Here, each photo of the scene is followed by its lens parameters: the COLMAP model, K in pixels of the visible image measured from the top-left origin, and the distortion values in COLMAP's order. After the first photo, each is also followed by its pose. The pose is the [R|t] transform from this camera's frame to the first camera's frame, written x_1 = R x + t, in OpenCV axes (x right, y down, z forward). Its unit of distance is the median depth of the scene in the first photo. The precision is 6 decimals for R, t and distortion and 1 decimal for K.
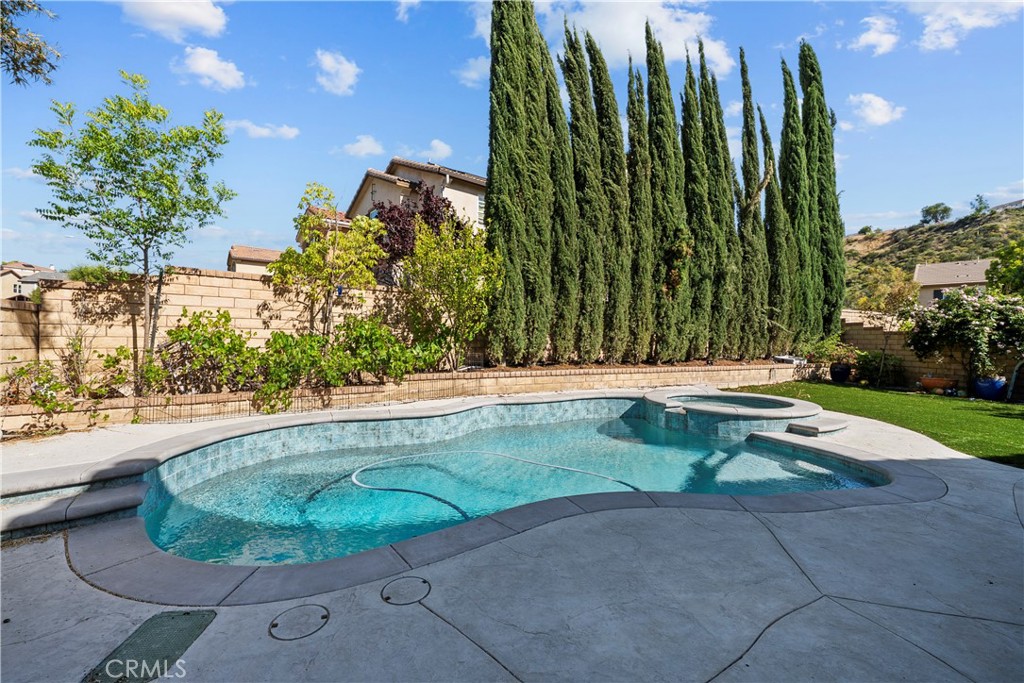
lens RADIAL K [[429.6, 0, 502.8], [0, 429.6, 346.3], [0, 0, 1]] dist [0.000343, -0.000195]
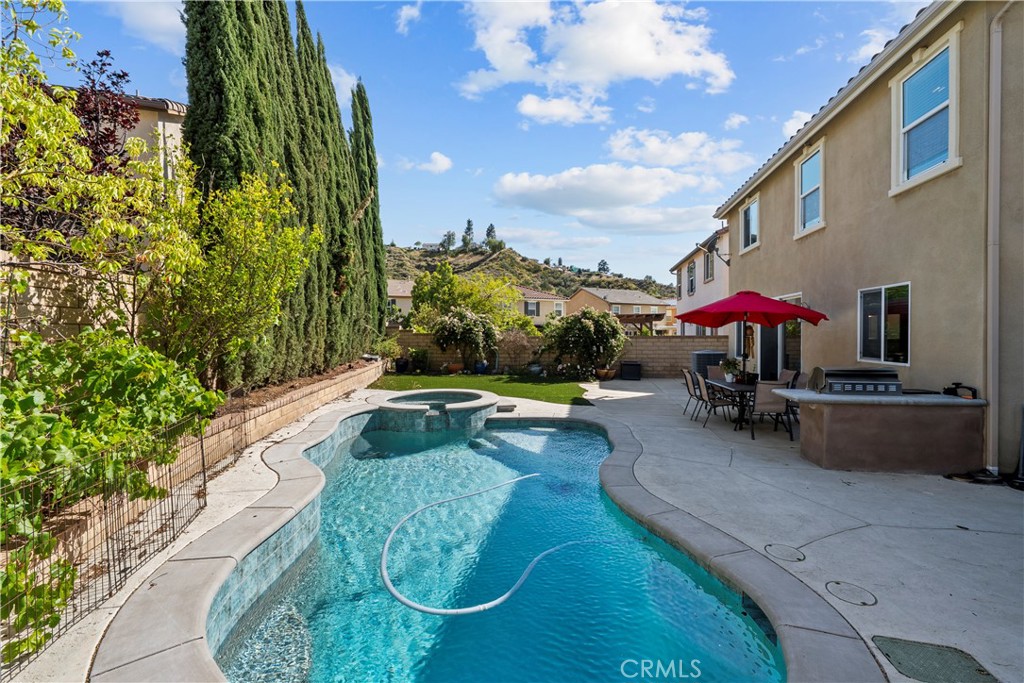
lens RADIAL K [[429.6, 0, 505.9], [0, 429.6, 338.1], [0, 0, 1]] dist [0.000343, -0.000195]
pose [[0.337100, -0.024169, 0.941159, -0.483129], [0.028078, 0.999484, 0.015610, -0.047002], [-0.941050, 0.021164, 0.337604, 0.376003]]
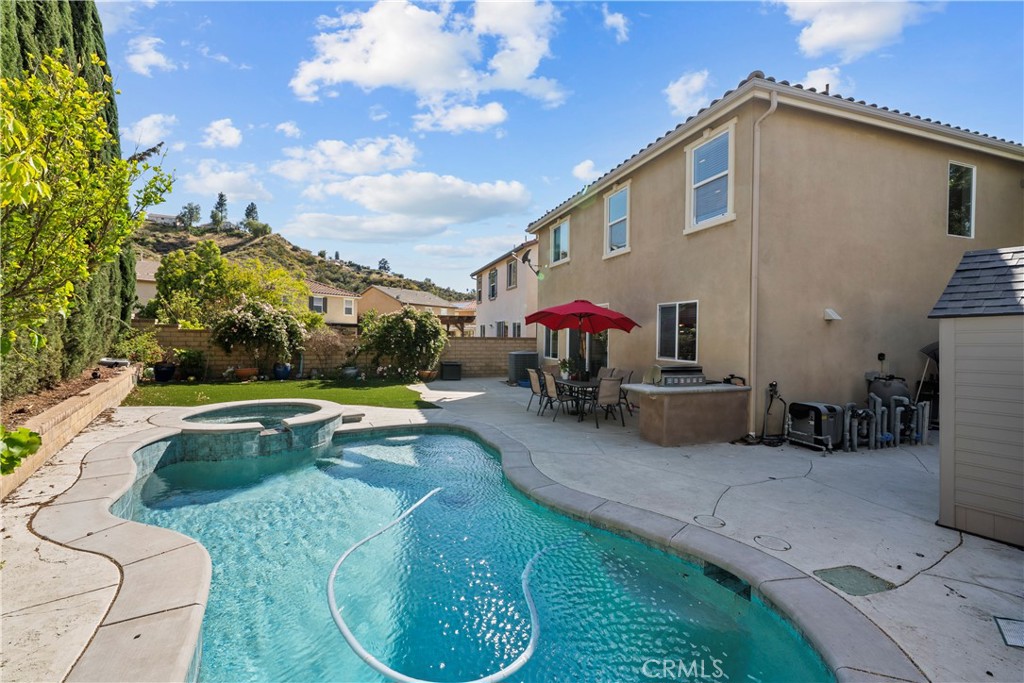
lens RADIAL K [[429.6, 0, 510.2], [0, 429.6, 338.1], [0, 0, 1]] dist [0.000343, -0.000195]
pose [[-0.170168, -0.022822, 0.985151, -0.456694], [0.004436, 0.999704, 0.023925, -0.050825], [-0.985405, 0.008441, -0.170016, 0.558992]]
